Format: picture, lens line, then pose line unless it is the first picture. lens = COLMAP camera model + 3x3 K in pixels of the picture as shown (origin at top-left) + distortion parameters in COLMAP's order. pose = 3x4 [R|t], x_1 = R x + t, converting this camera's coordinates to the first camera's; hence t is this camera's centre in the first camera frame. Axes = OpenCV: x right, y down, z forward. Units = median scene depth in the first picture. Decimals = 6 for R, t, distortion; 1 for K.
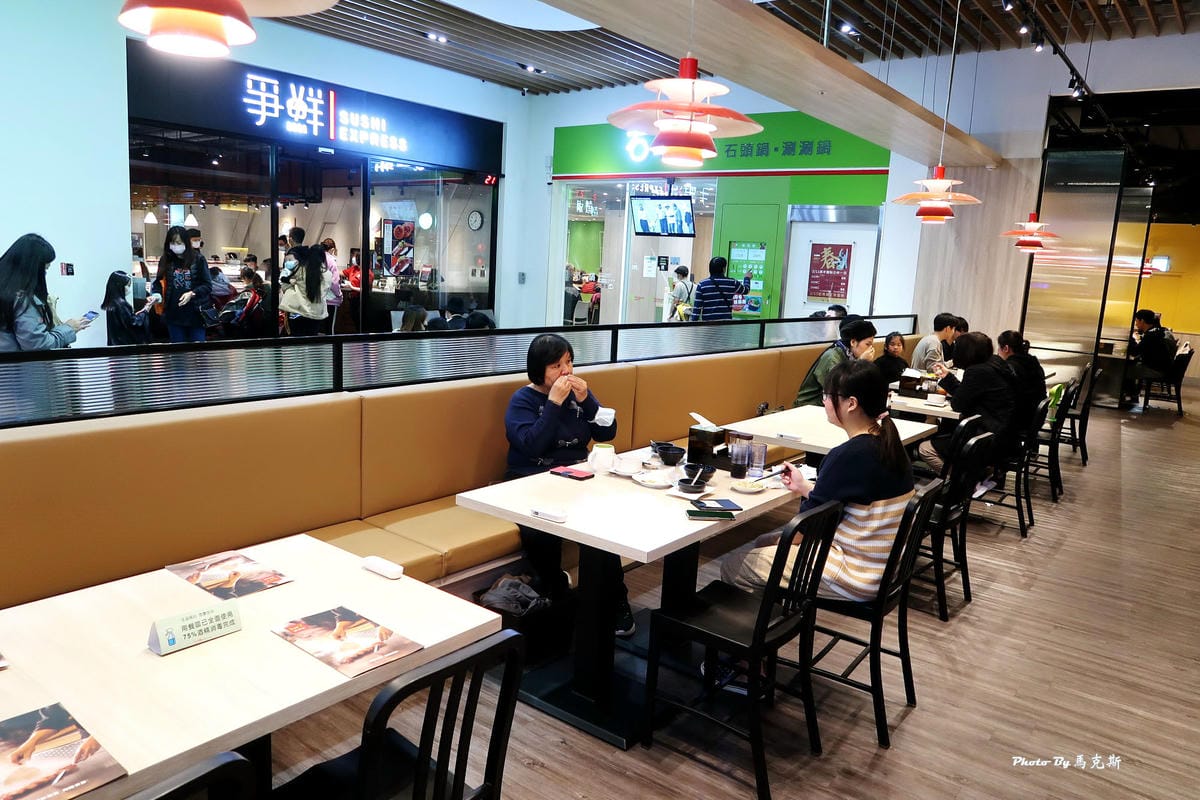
lens RADIAL K [[809.1, 0, 596.3], [0, 809.1, 389.4], [0, 0, 1]] dist [-0.028452, 0.008422]
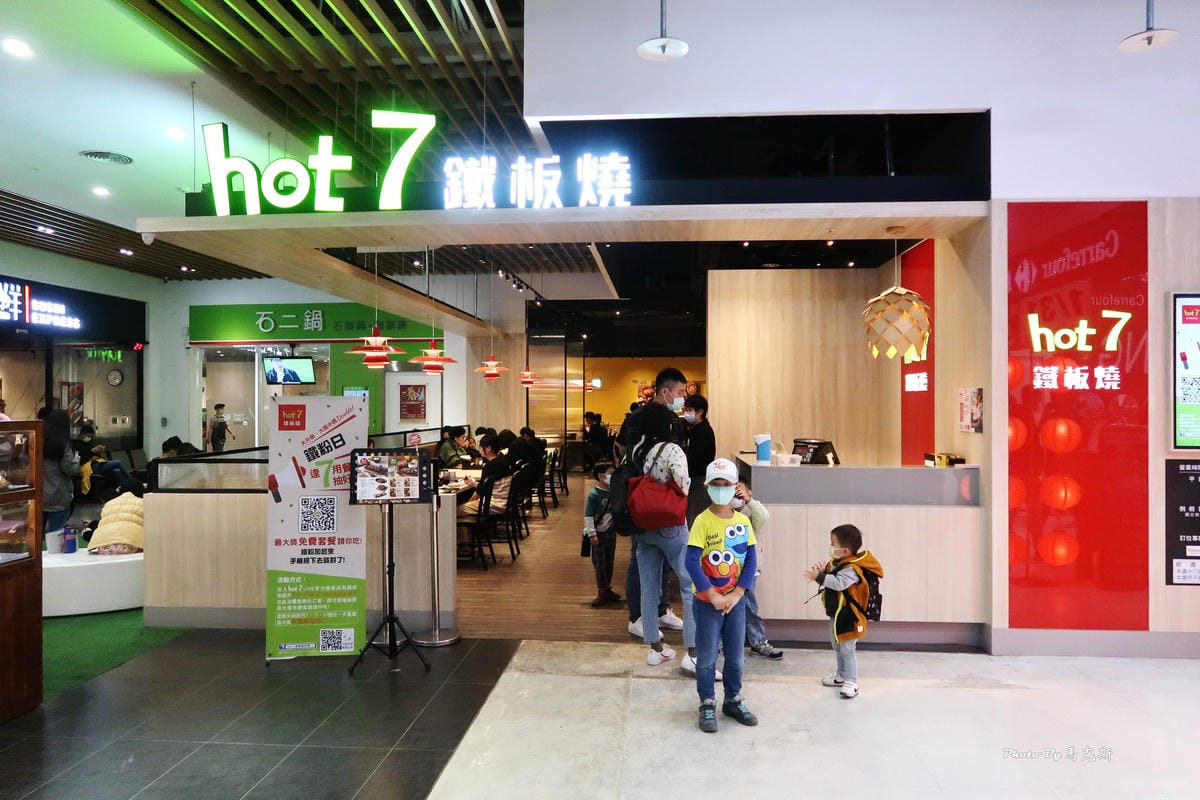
lens RADIAL K [[809.1, 0, 600.3], [0, 809.1, 398.9], [0, 0, 1]] dist [-0.028452, 0.008422]
pose [[0.826268, -0.059293, 0.560148, -0.296093], [0.138757, 0.985225, -0.100392, 0.057175], [-0.545919, 0.160675, 0.822287, -0.501613]]
